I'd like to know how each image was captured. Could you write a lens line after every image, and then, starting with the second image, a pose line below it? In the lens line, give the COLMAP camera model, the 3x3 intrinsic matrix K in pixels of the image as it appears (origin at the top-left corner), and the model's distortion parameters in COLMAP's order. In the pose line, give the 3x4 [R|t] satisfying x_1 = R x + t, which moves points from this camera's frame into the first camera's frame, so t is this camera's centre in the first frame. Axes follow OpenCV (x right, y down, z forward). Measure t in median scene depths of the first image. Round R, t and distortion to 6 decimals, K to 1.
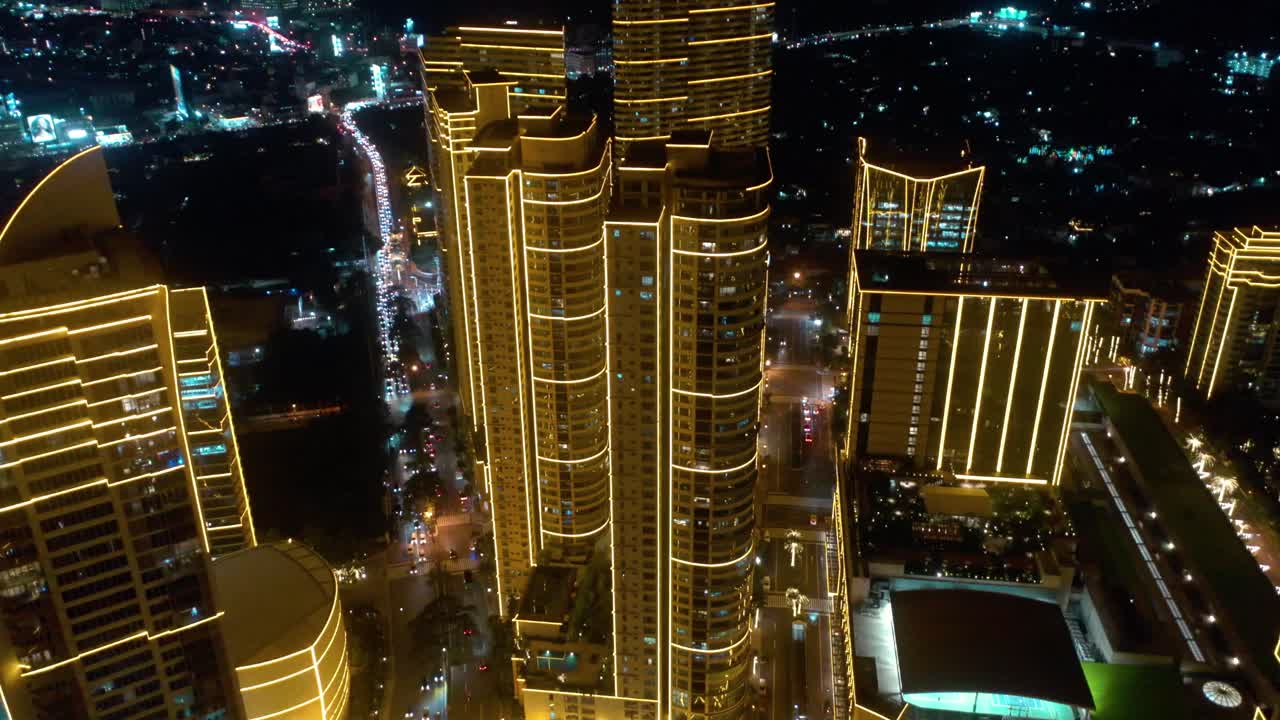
lens RADIAL K [[1035.6, 0, 636.1], [0, 1035.6, 356.2], [0, 0, 1]] dist [0.012935, 0.007340]
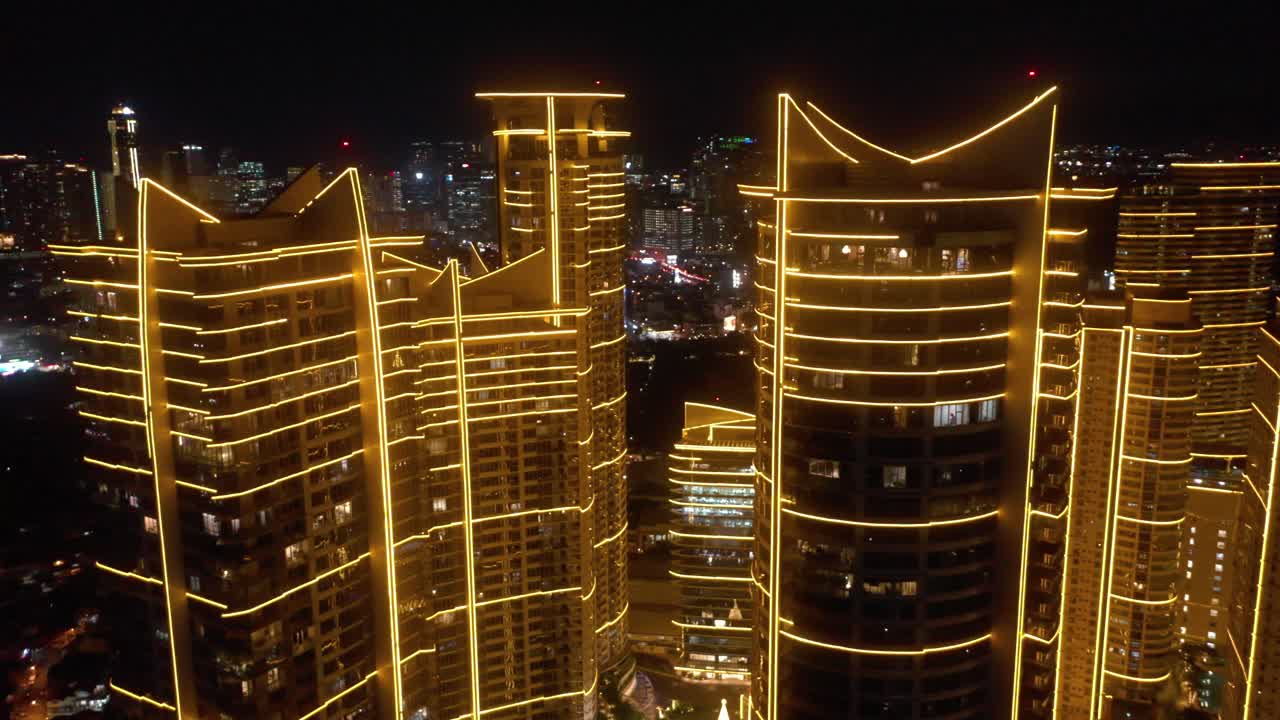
lens RADIAL K [[1037.6, 0, 637.1], [0, 1037.6, 353.3], [0, 0, 1]] dist [0.018452, 0.002807]
pose [[0.956834, 0.058226, -0.284741, -0.244511], [-0.124836, 0.967082, -0.221739, 0.141055], [0.262457, 0.247714, 0.932606, -0.180010]]
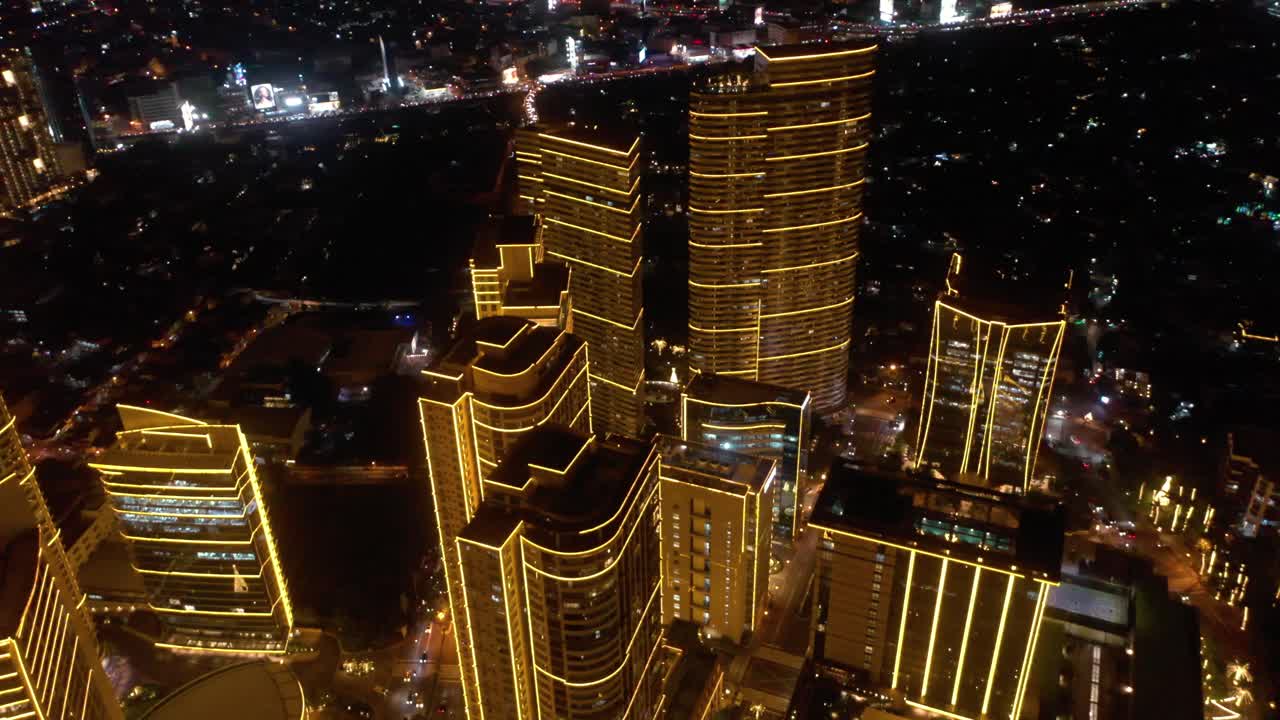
lens RADIAL K [[1042.7, 0, 634.0], [0, 1042.7, 363.5], [0, 0, 1]] dist [0.030453, 0.003526]
pose [[0.966250, 0.123242, -0.226215, 0.232202], [-0.097896, 0.987927, 0.120070, -0.285092], [0.238281, -0.093872, 0.966649, -0.001207]]
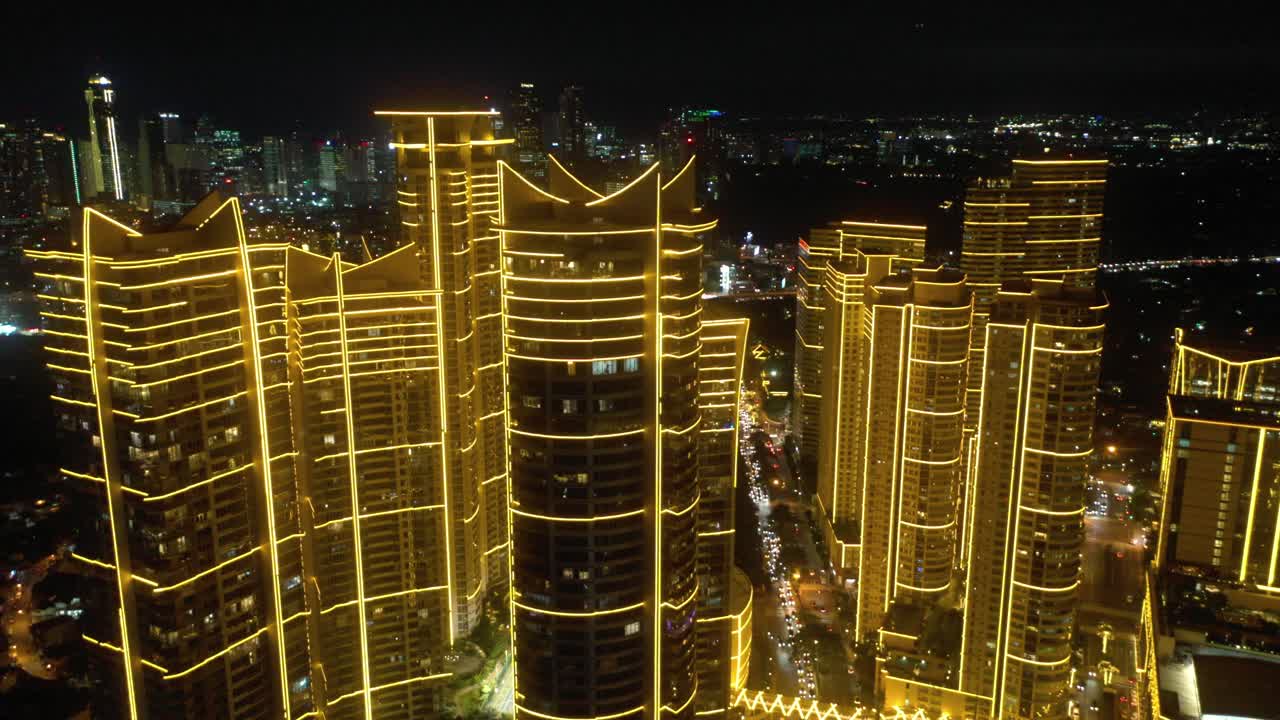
lens RADIAL K [[1035.6, 0, 636.1], [0, 1035.6, 356.2], [0, 0, 1]] dist [0.012935, 0.007340]
pose [[0.960106, 0.073017, -0.269933, -0.069037], [-0.127355, 0.973561, -0.189632, 0.167857], [0.248950, 0.216444, 0.944021, -0.344267]]
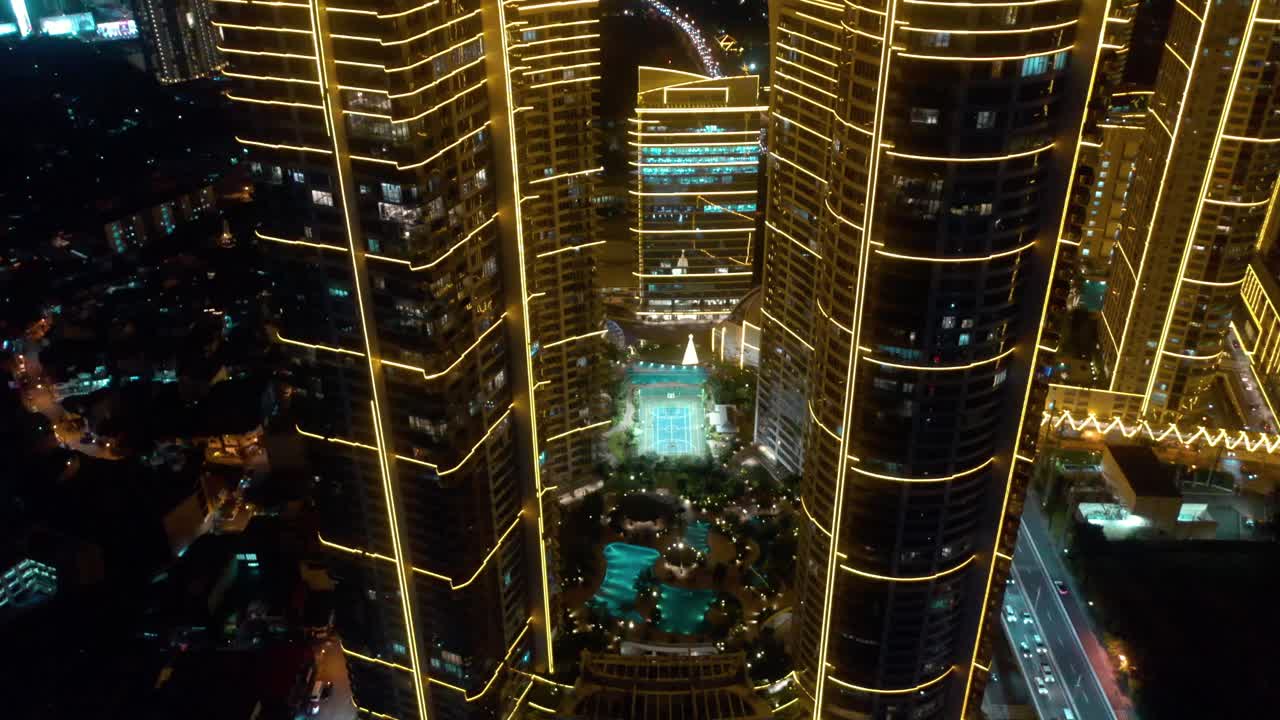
lens RADIAL K [[1037.6, 0, 637.1], [0, 1037.6, 353.3], [0, 0, 1]] dist [0.018452, 0.002807]
pose [[0.990117, 0.067481, -0.122940, -0.348462], [-0.058090, 0.995225, 0.078435, 0.165595], [0.127646, -0.070518, 0.989310, -0.281535]]
